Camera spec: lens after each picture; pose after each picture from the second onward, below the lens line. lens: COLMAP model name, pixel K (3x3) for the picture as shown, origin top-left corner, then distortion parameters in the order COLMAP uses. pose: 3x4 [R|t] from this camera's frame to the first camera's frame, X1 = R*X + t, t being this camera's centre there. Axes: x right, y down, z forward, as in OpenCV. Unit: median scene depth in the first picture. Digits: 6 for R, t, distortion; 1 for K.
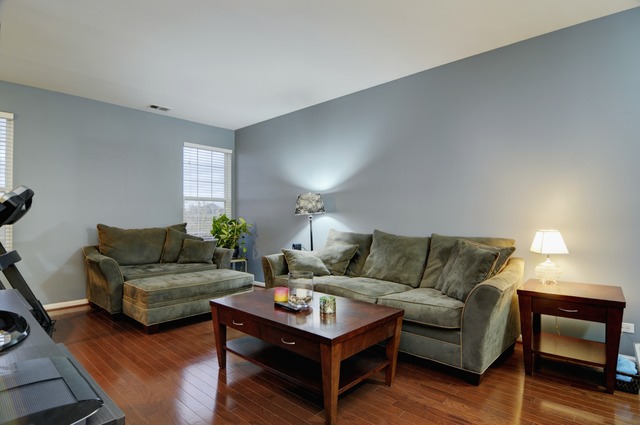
lens RADIAL K [[350.8, 0, 320.0], [0, 350.8, 212.5], [0, 0, 1]] dist [-0.003106, -0.000116]
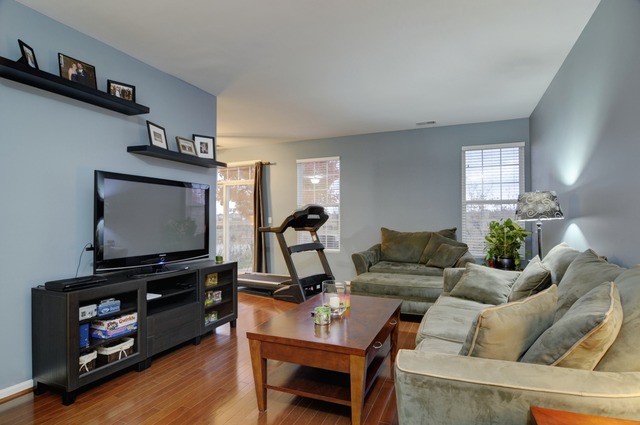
lens RADIAL K [[350.8, 0, 320.0], [0, 350.8, 212.5], [0, 0, 1]] dist [-0.003106, -0.000116]
pose [[0.343767, -0.018188, -0.938879, 0.450538], [0.019164, 0.999740, -0.012350, -0.009923], [0.938859, -0.013747, 0.344026, 0.300947]]
